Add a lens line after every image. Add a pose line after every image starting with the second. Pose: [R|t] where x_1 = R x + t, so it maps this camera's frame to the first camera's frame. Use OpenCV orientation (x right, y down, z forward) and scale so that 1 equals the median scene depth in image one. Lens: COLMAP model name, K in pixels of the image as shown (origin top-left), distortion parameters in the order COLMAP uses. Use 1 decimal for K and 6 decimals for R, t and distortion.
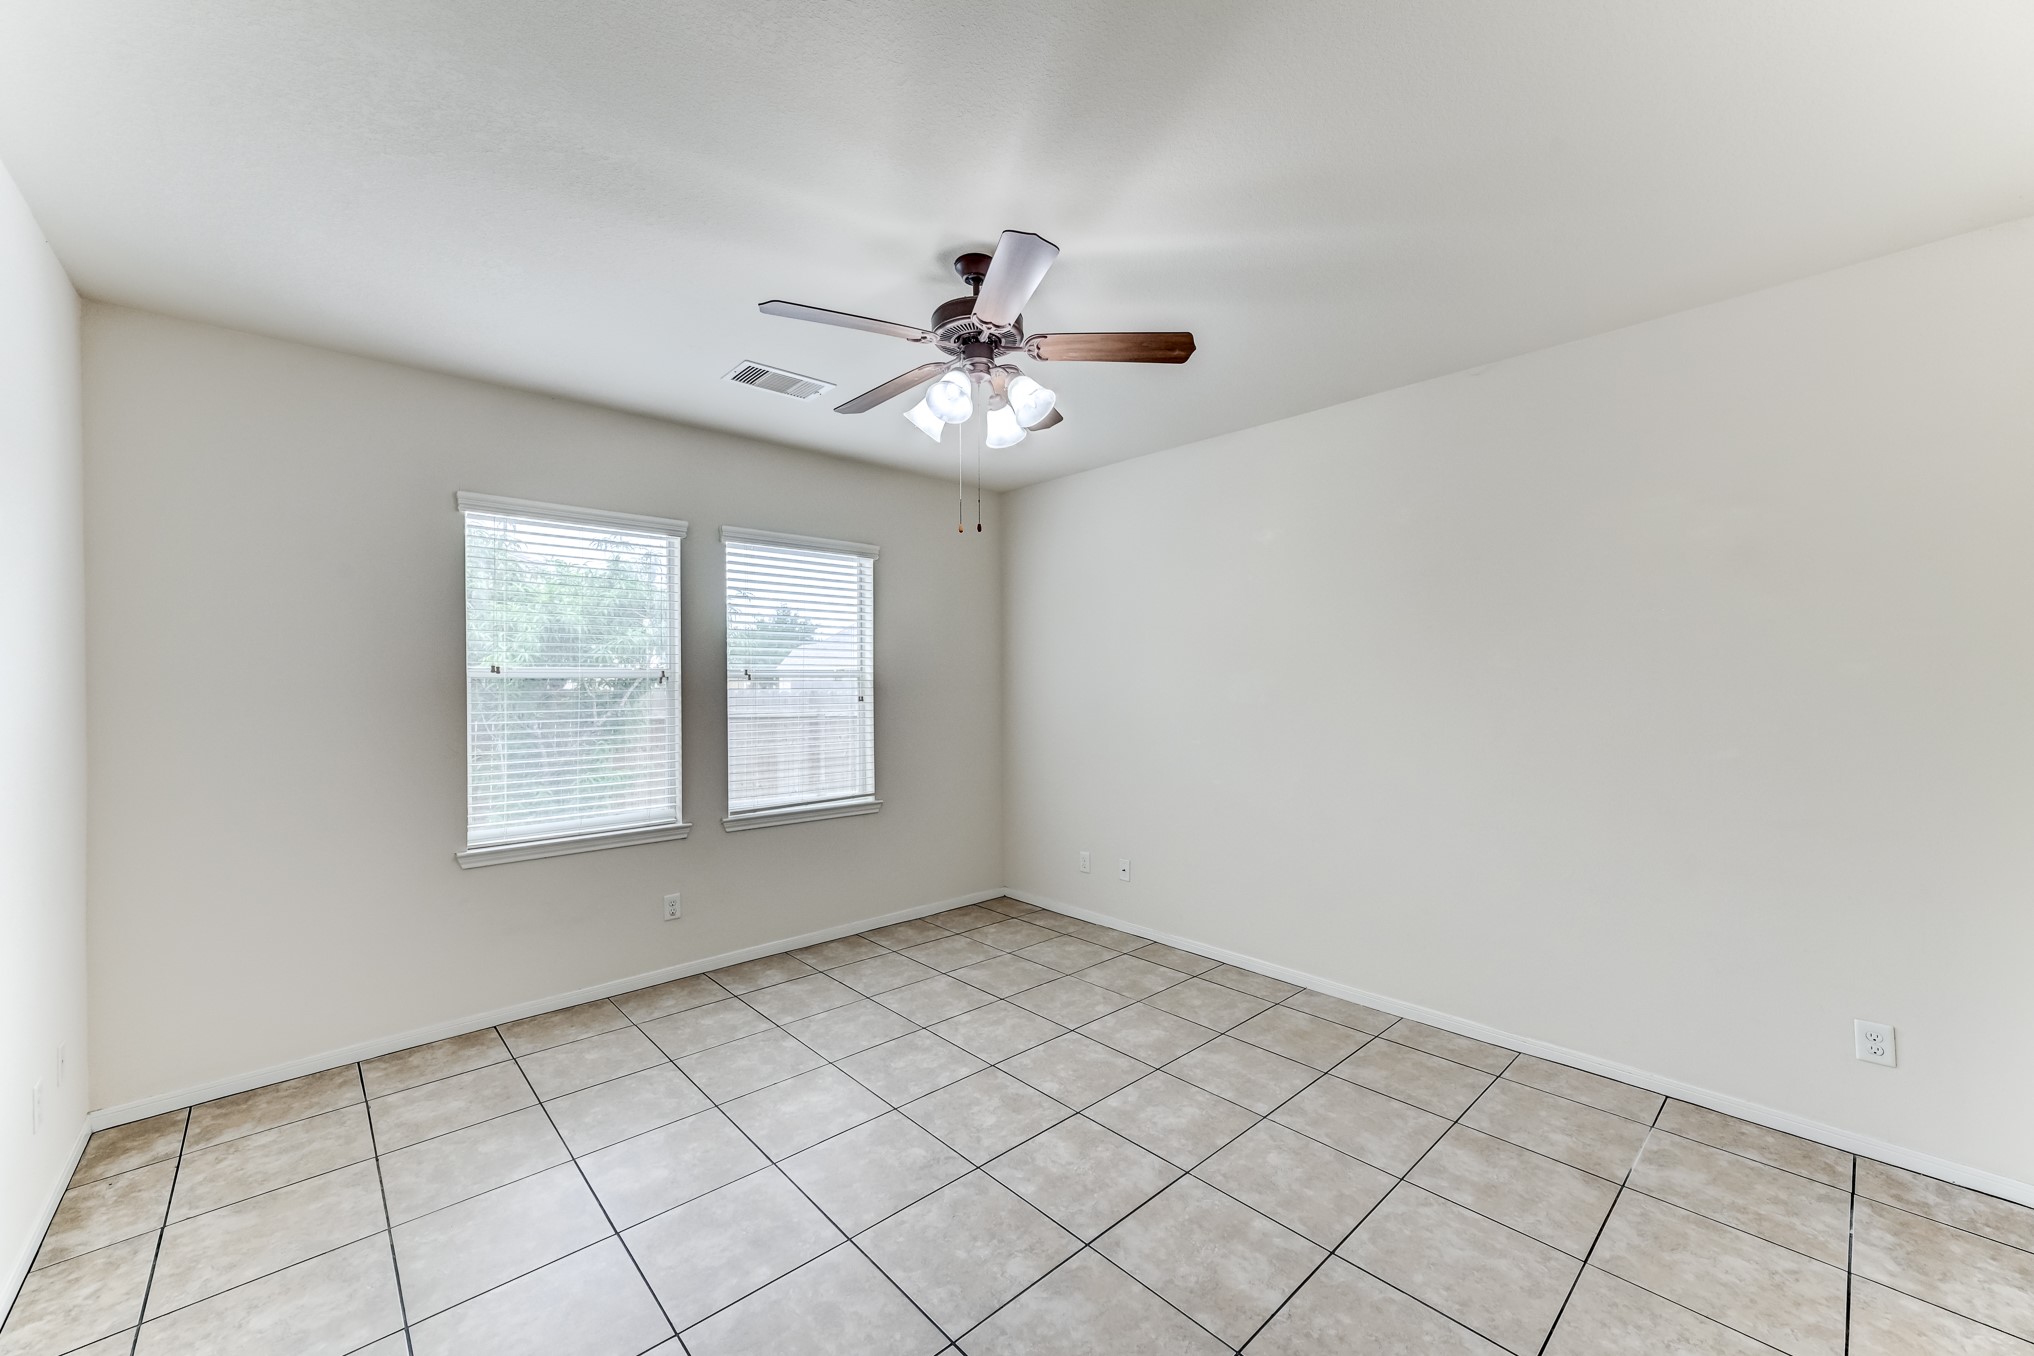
lens RADIAL K [[785.4, 0, 1010.1], [0, 785.4, 671.8], [0, 0, 1]] dist [0.008273, 0.000801]
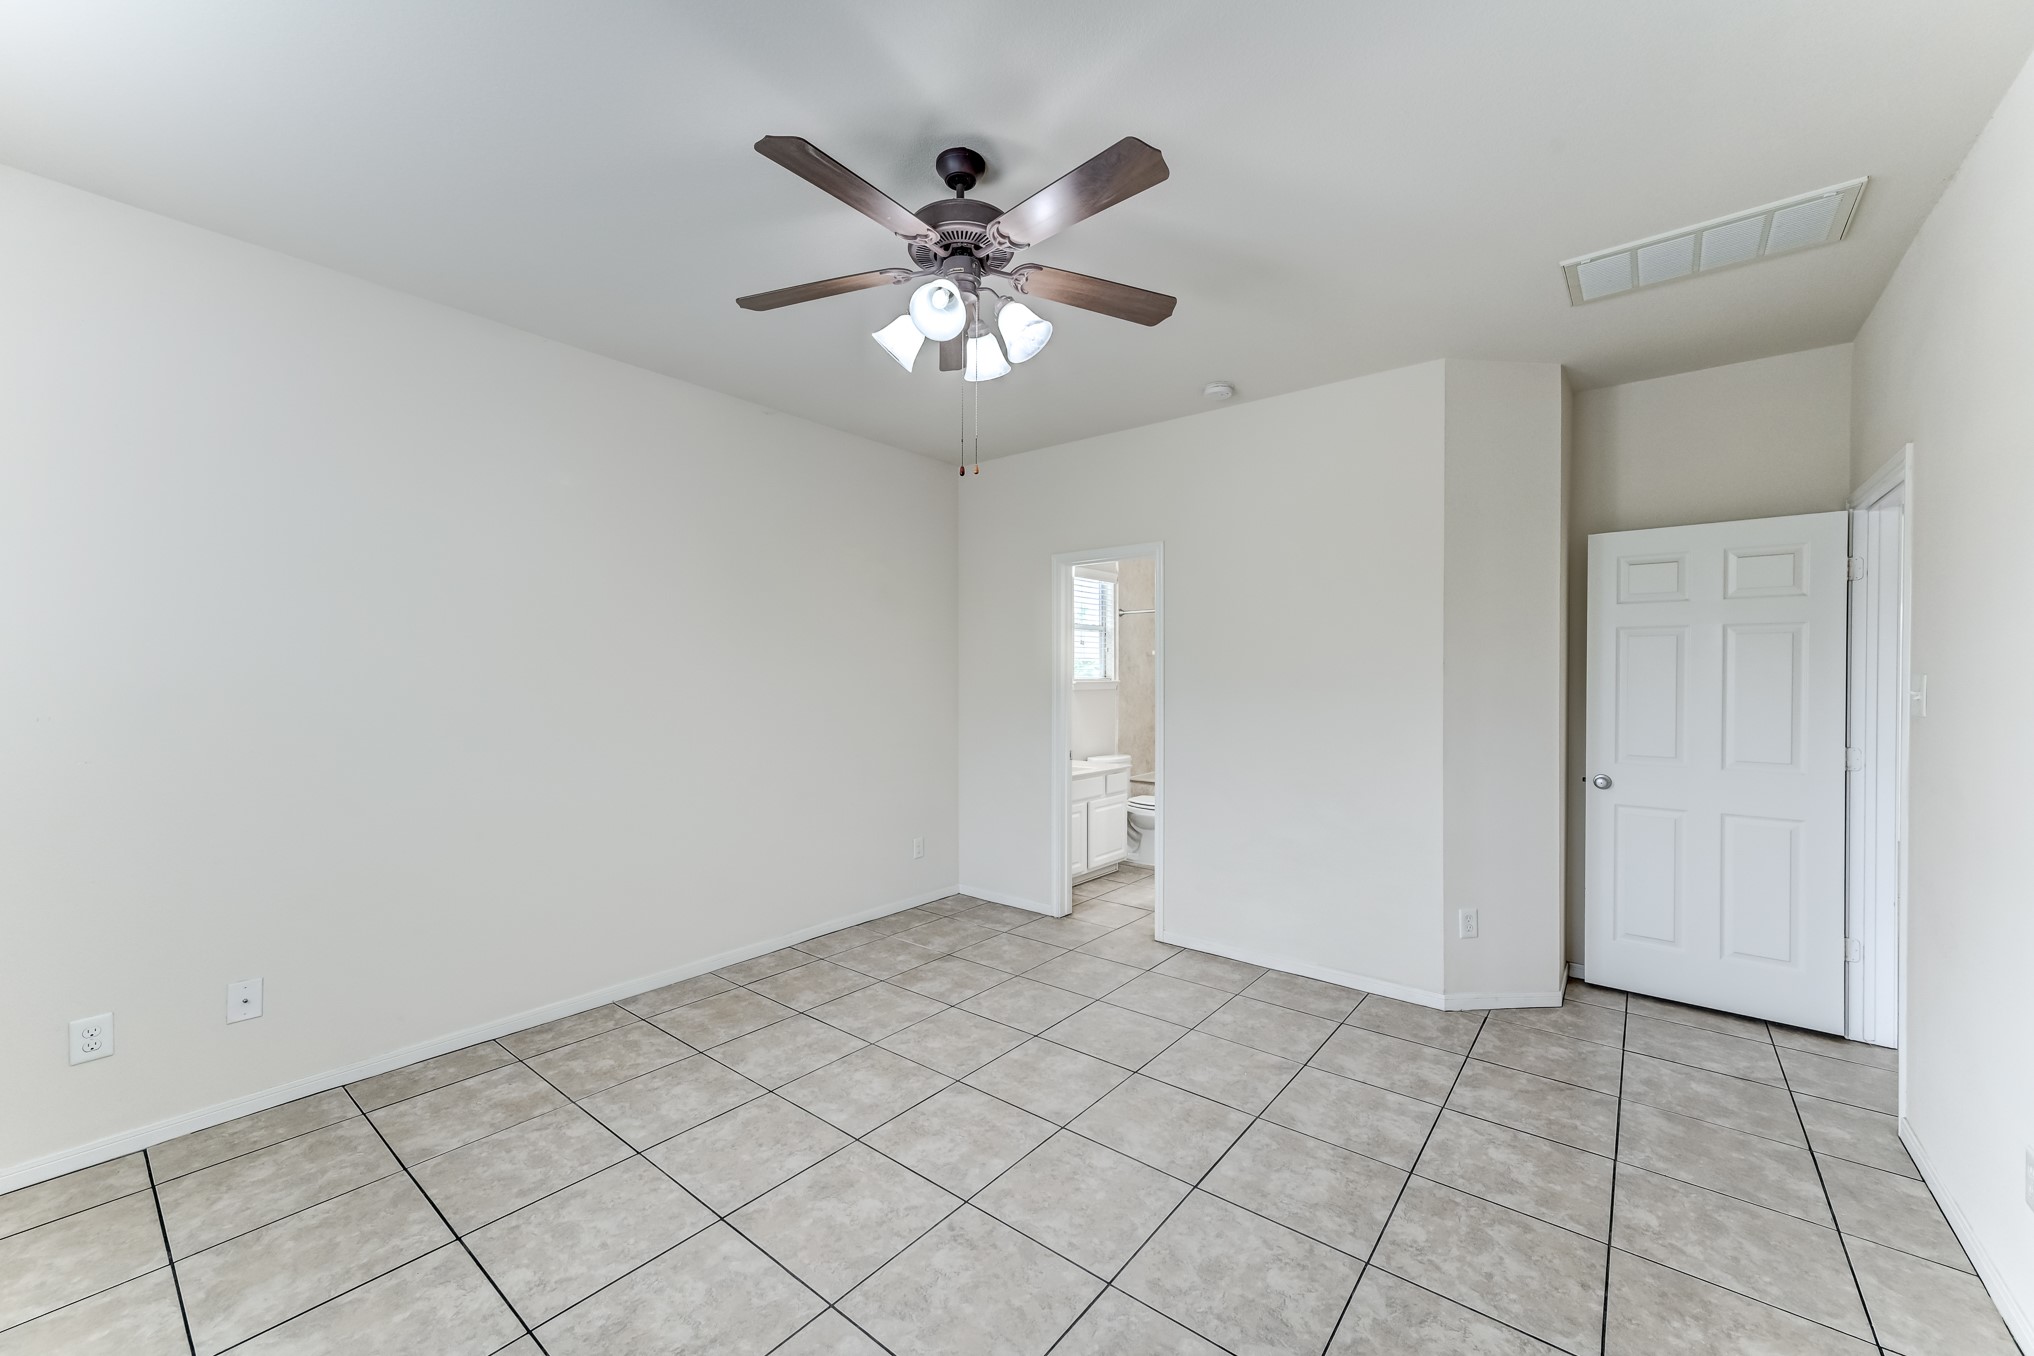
lens RADIAL K [[785.4, 0, 1015.7], [0, 785.4, 676.9], [0, 0, 1]] dist [0.008273, 0.000801]
pose [[-0.146765, 0.003045, 0.989167, -0.879717], [-0.012067, 0.999915, -0.004869, 0.045092], [-0.989098, -0.012651, -0.146716, 1.034329]]
